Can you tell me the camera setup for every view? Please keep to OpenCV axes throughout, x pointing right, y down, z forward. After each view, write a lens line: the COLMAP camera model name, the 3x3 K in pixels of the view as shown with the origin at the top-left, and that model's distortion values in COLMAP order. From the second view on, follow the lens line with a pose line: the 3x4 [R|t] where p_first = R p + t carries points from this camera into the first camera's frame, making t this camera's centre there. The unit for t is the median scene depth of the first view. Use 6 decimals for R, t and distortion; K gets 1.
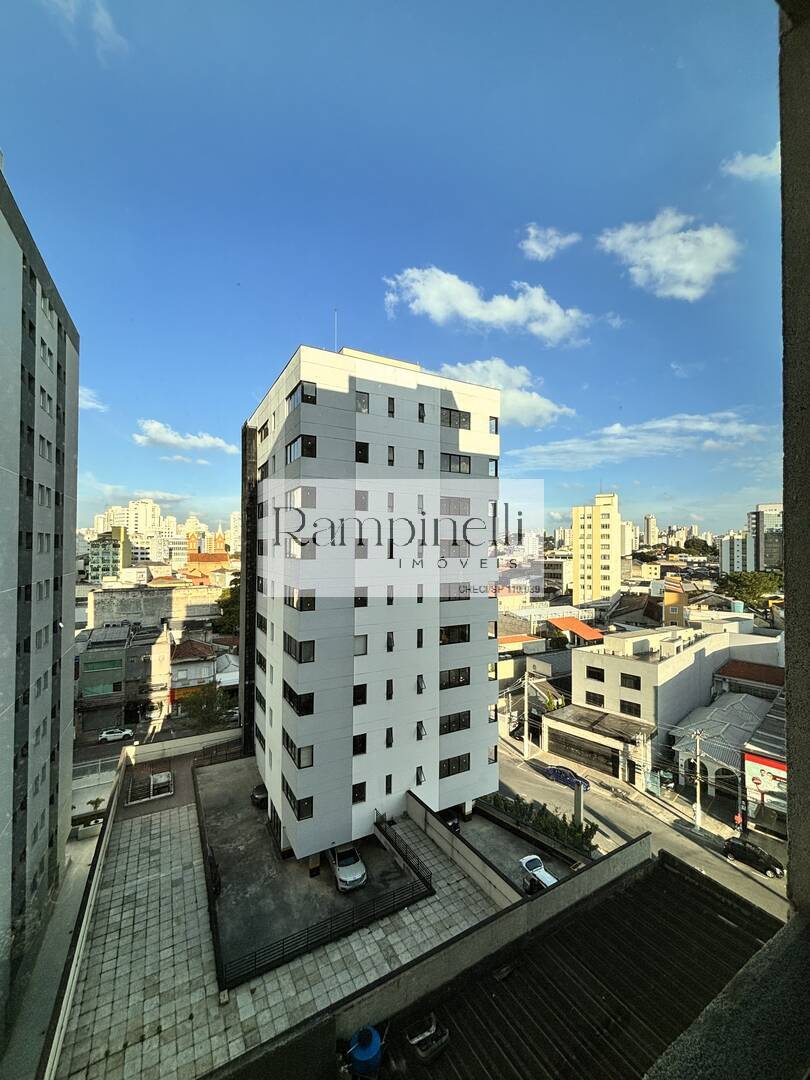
lens RADIAL K [[436.0, 0, 405.1], [0, 436.0, 541.0], [0, 0, 1]] dist [-0.000174, 0.001262]
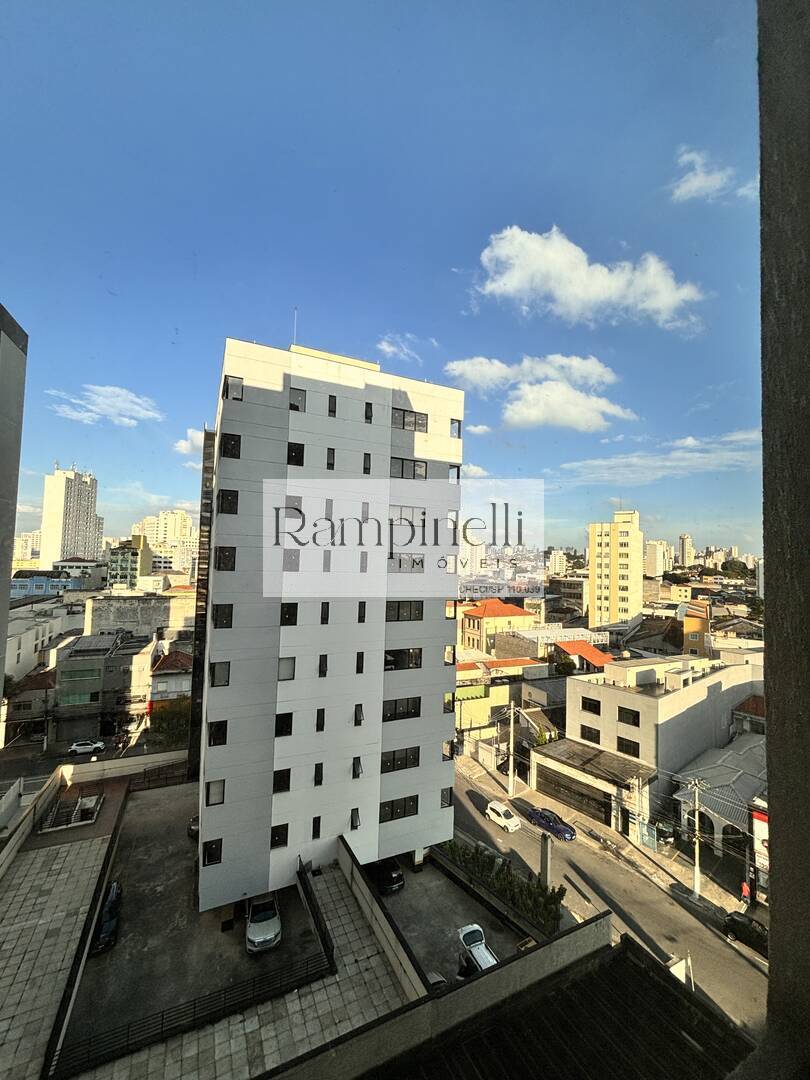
lens RADIAL K [[436.0, 0, 406.3], [0, 436.0, 539.4], [0, 0, 1]] dist [-0.000174, 0.001262]
pose [[0.997766, 0.020691, -0.063525, 0.142046], [-0.023052, 0.999062, -0.036659, 0.001647], [0.062707, 0.038041, 0.997307, 0.081605]]
